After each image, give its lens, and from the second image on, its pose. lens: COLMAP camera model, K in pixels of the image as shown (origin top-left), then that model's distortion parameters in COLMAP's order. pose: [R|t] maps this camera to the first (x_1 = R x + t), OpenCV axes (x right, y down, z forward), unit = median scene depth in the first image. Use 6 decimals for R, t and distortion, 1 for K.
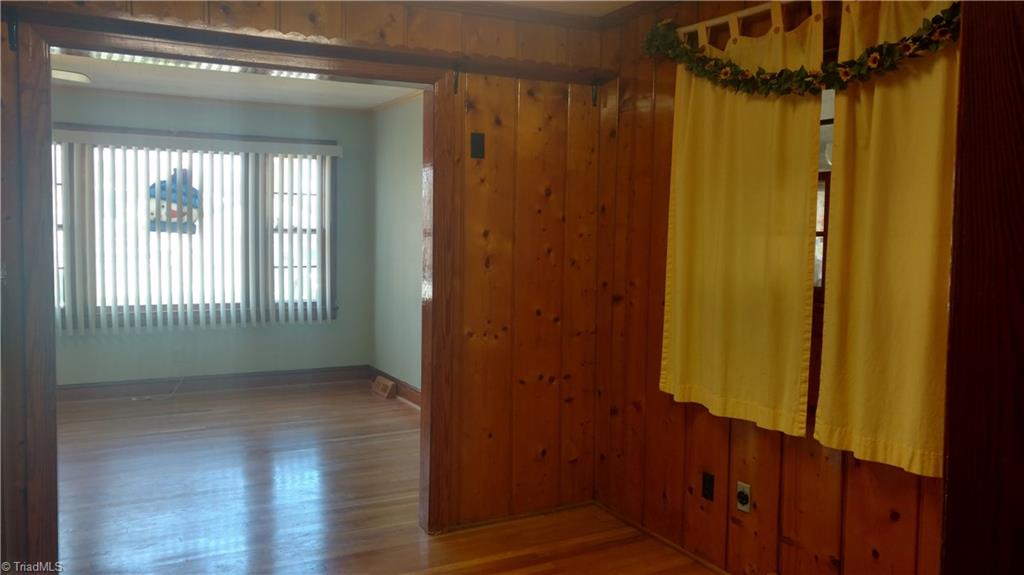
lens RADIAL K [[808.8, 0, 512.3], [0, 808.8, 277.1], [0, 0, 1]] dist [0.005585, 0.006301]
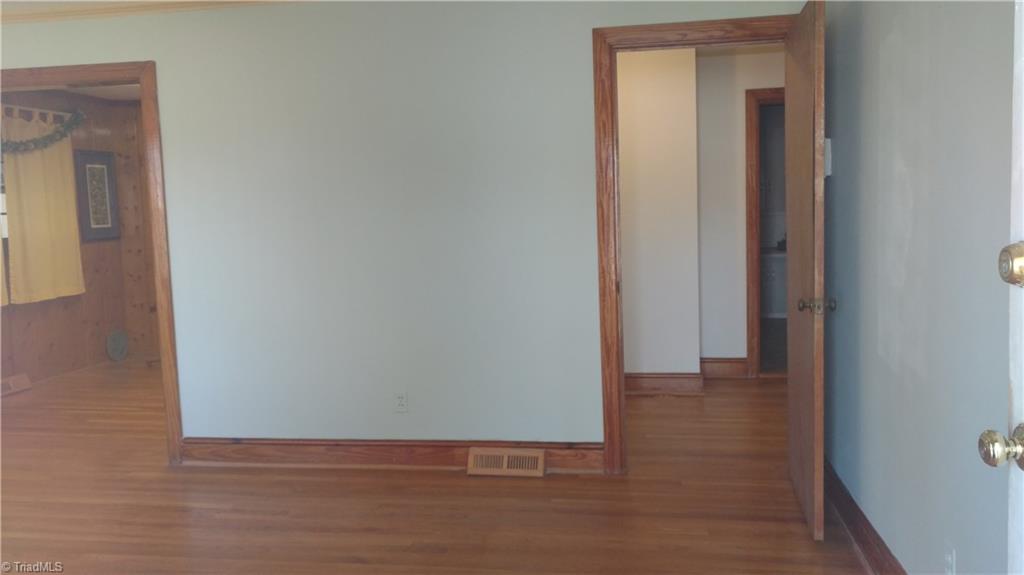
lens RADIAL K [[808.8, 0, 519.0], [0, 808.8, 284.9], [0, 0, 1]] dist [0.005585, 0.006301]
pose [[-0.795838, -0.048279, 0.603582, -1.839295], [0.049039, 0.988403, 0.143719, -0.094106], [-0.603521, 0.143976, -0.784240, 1.657873]]
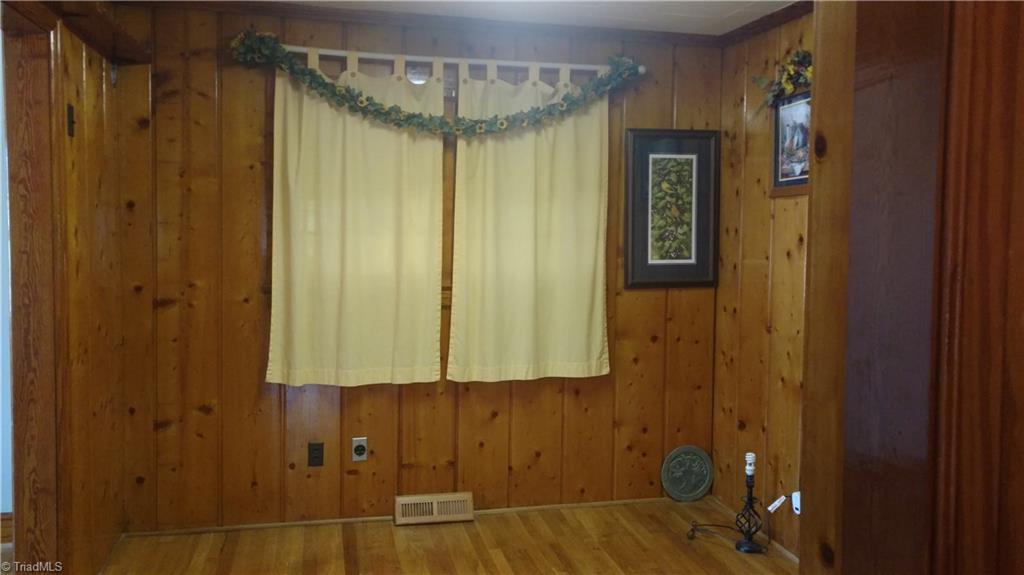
lens RADIAL K [[808.8, 0, 515.5], [0, 808.8, 280.6], [0, 0, 1]] dist [0.005585, 0.006301]
pose [[0.241903, -0.058717, 0.968522, -0.822101], [0.045659, 0.997750, 0.049085, -0.031464], [-0.969226, 0.032348, 0.244039, 0.463143]]
